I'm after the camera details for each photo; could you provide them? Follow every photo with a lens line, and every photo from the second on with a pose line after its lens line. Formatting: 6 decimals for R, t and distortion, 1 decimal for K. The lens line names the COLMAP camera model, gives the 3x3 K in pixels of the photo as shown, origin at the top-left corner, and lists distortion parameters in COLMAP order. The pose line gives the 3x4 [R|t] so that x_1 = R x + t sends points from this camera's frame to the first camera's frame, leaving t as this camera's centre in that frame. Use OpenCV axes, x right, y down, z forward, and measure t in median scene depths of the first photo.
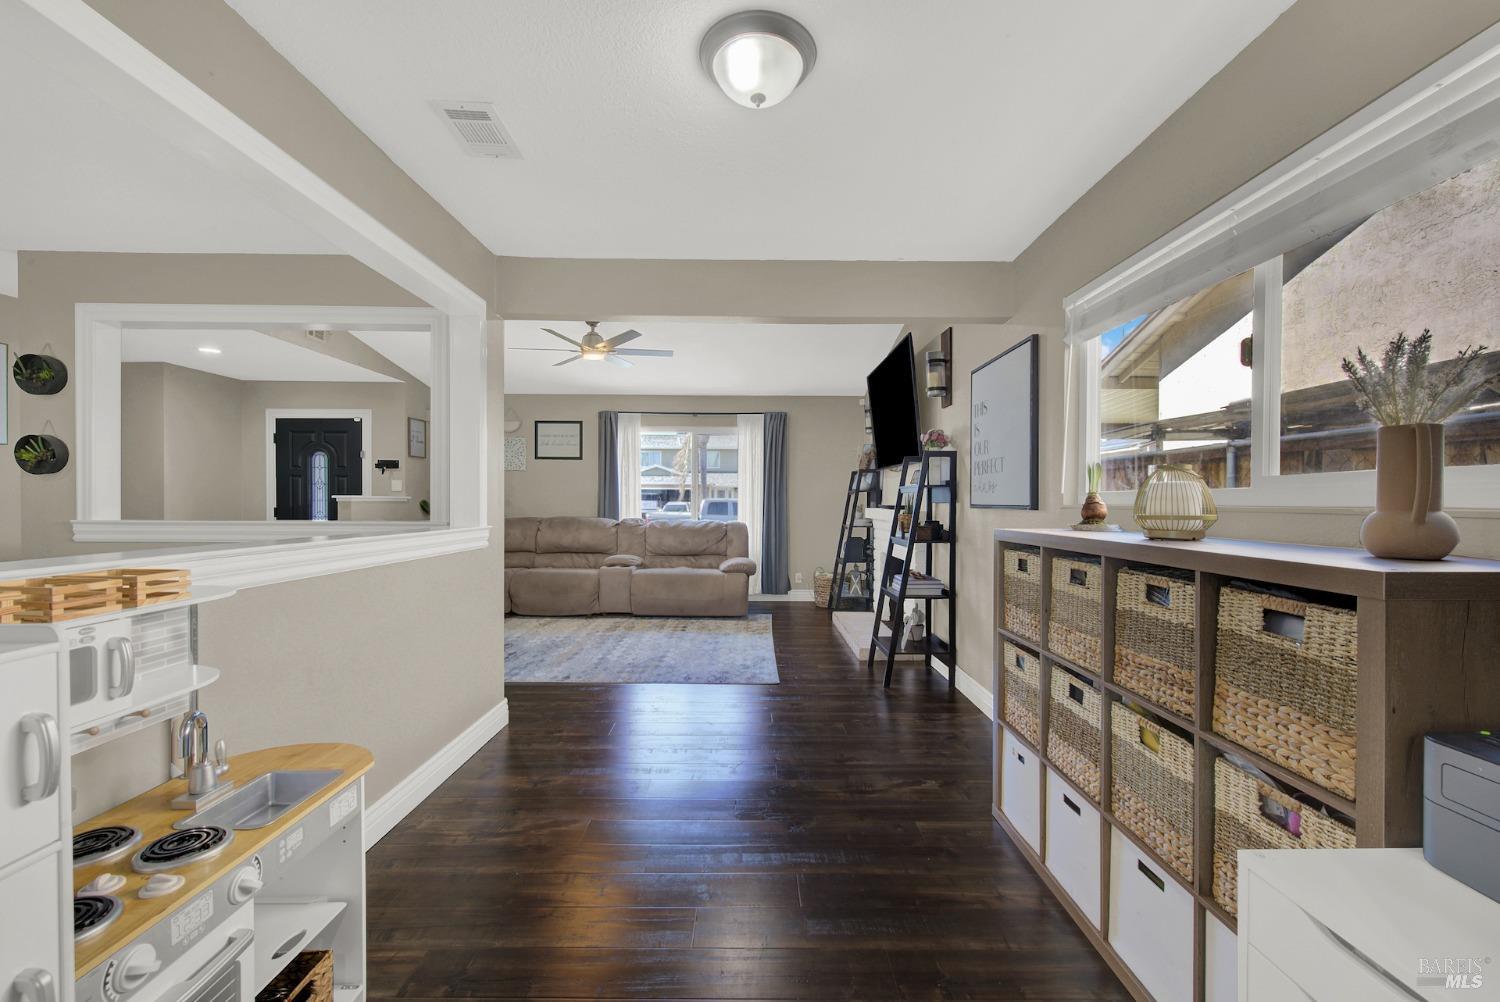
lens RADIAL K [[610.4, 0, 759.8], [0, 610.4, 508.2], [0, 0, 1]] dist [0.006123, -0.003642]
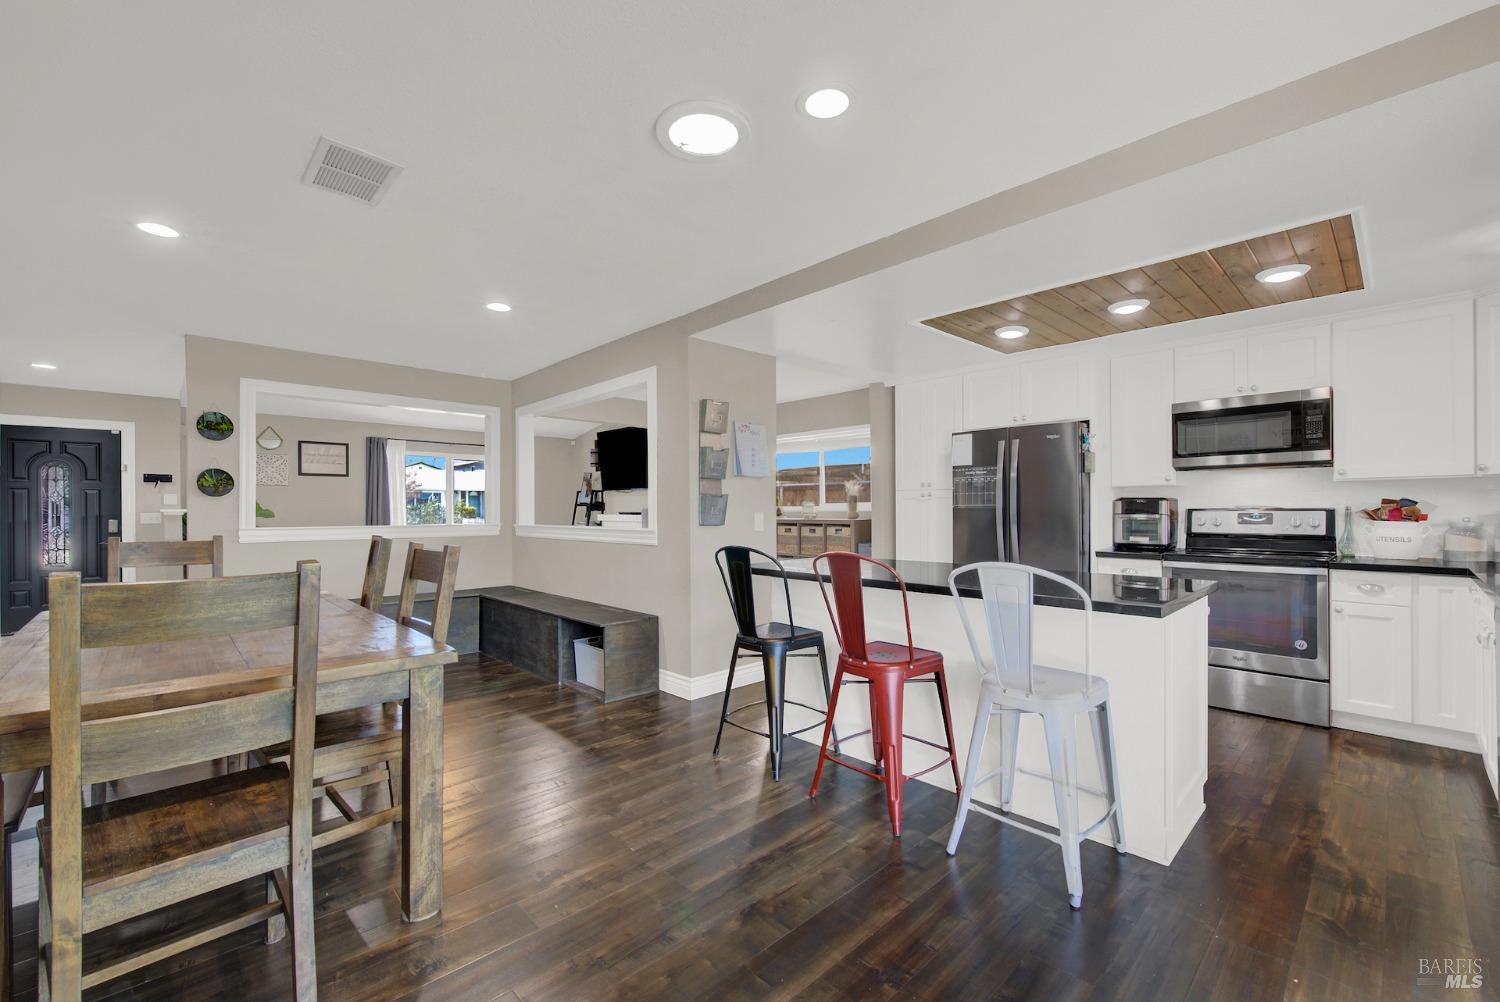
lens RADIAL K [[610.4, 0, 756.5], [0, 610.4, 509.8], [0, 0, 1]] dist [0.006123, -0.003642]
pose [[0.727150, -0.008807, 0.686422, -1.038182], [0.016174, 0.999860, -0.004305, 0.001908], [-0.686288, 0.014233, 0.727191, -0.748497]]
